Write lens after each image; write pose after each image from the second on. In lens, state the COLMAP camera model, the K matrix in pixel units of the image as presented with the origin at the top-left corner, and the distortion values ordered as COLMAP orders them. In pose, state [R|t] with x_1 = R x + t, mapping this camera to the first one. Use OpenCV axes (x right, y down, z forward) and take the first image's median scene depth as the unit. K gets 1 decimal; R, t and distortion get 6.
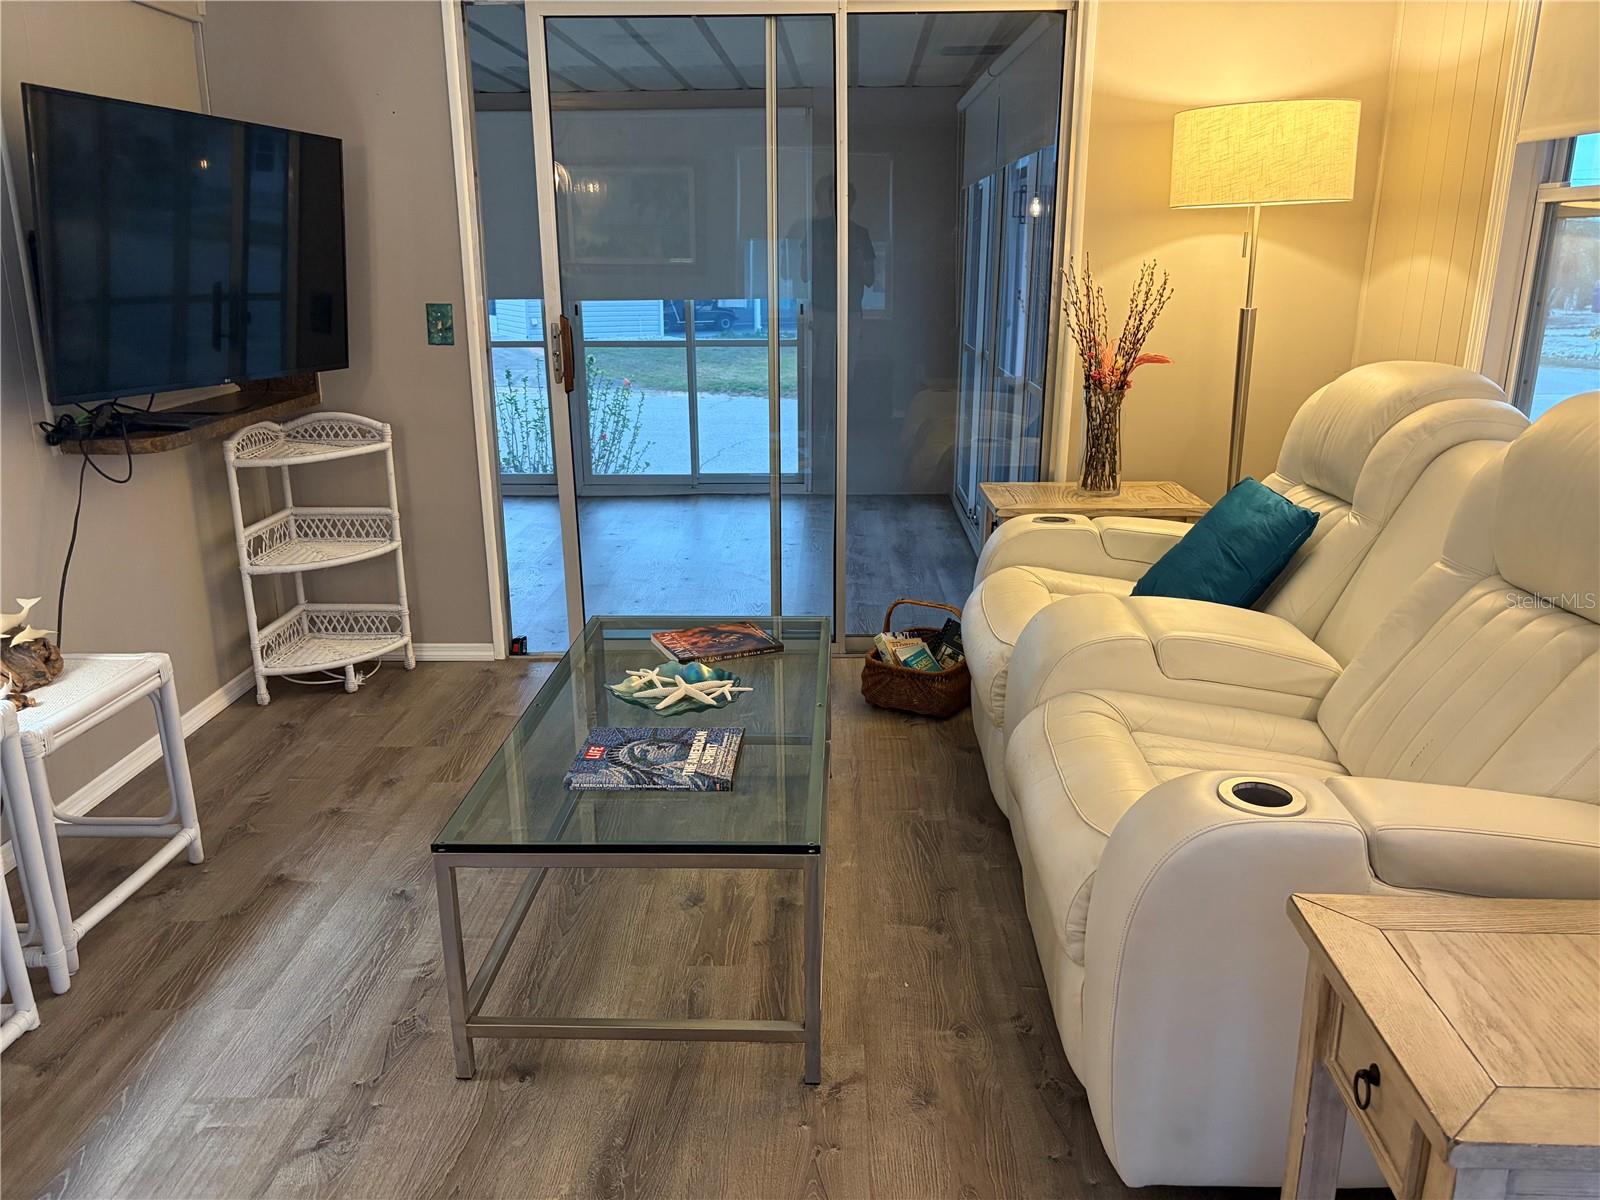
lens RADIAL K [[1207.7, 0, 807.2], [0, 1207.7, 606.1], [0, 0, 1]] dist [0.052867, -0.061339]
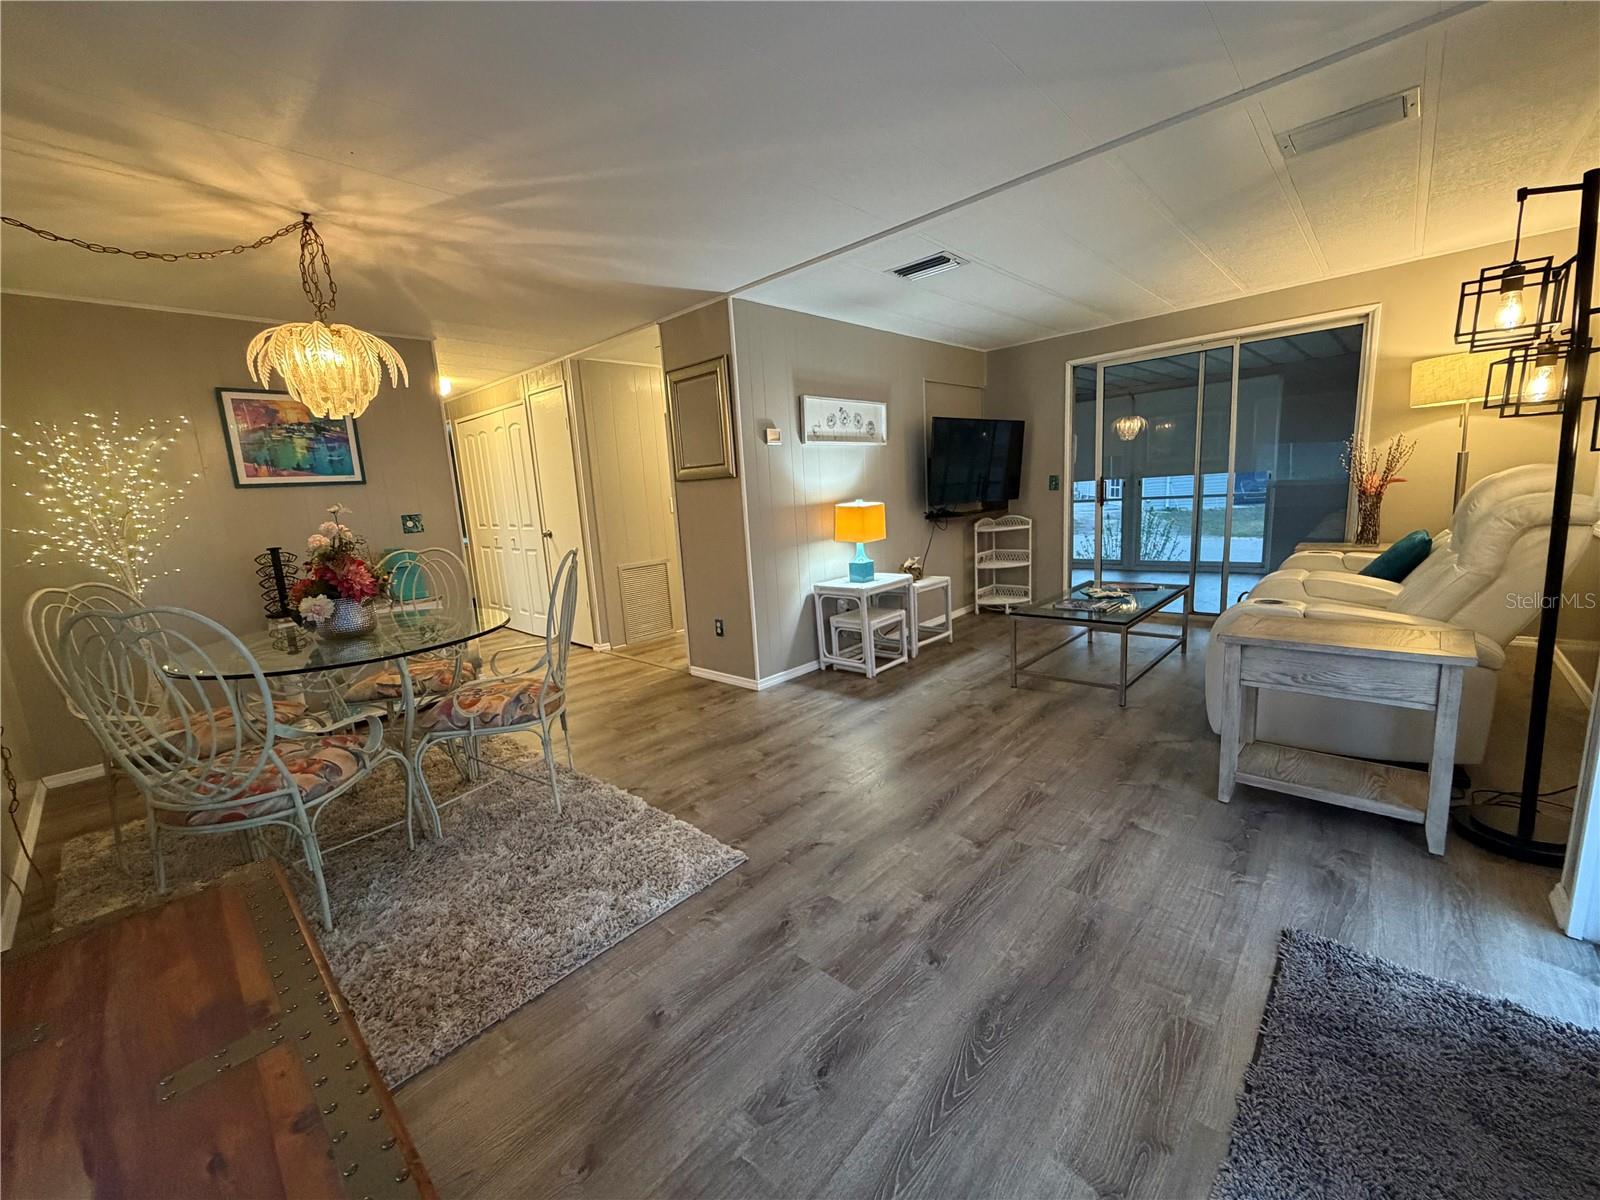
lens RADIAL K [[638.7, 0, 796.5], [0, 638.7, 602.9], [0, 0, 1]] dist [-0.001705, 0.000702]
pose [[0.744764, 0.075551, -0.663037, 0.314902], [-0.129281, 0.991082, -0.032285, 0.207003], [0.654686, 0.109763, 0.747890, -0.554038]]
